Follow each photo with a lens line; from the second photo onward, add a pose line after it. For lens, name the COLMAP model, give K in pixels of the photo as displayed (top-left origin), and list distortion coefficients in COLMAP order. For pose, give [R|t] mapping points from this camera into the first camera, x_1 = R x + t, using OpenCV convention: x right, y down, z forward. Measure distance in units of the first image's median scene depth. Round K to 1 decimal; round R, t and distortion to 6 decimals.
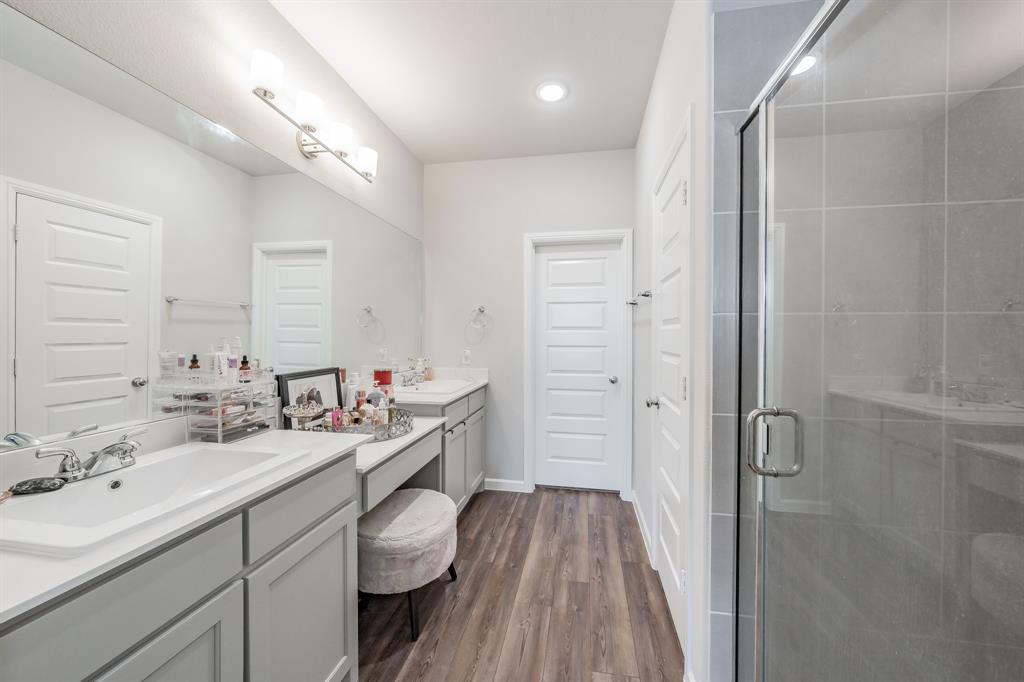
lens RADIAL K [[362.2, 0, 506.5], [0, 362.2, 332.8], [0, 0, 1]] dist [0.000056, 0.000000]
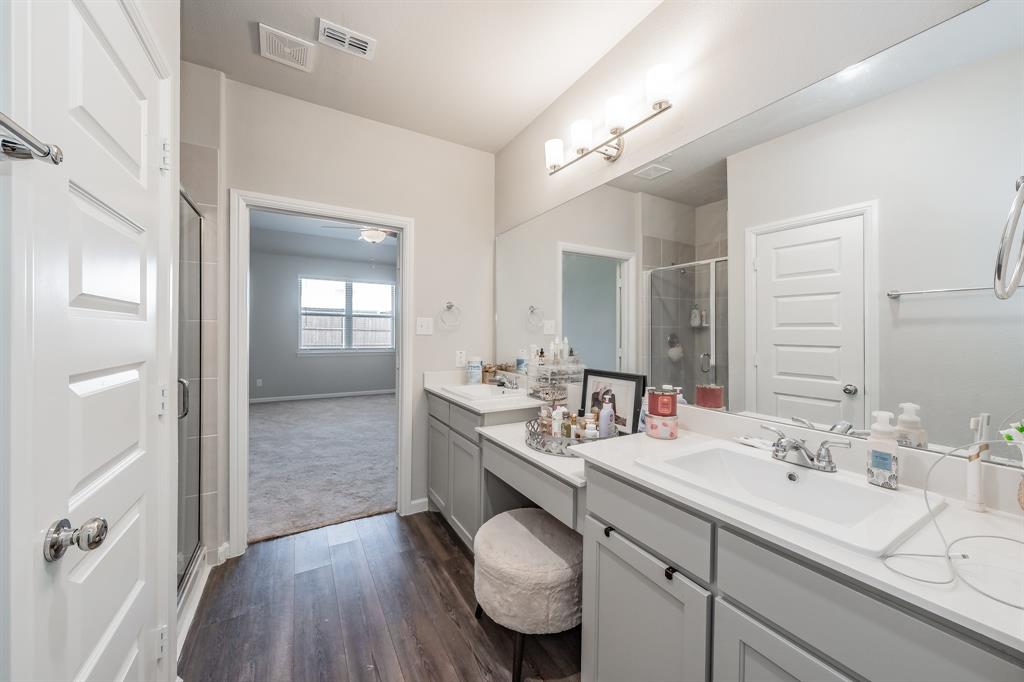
lens RADIAL K [[365.4, 0, 518.3], [0, 365.4, 336.6], [0, 0, 1]] dist [-0.001813, -0.000110]
pose [[-0.721190, -0.004372, -0.692723, 0.344551], [-0.005331, 0.999986, -0.000761, 0.008366], [0.692717, 0.003144, -0.721203, 1.530700]]
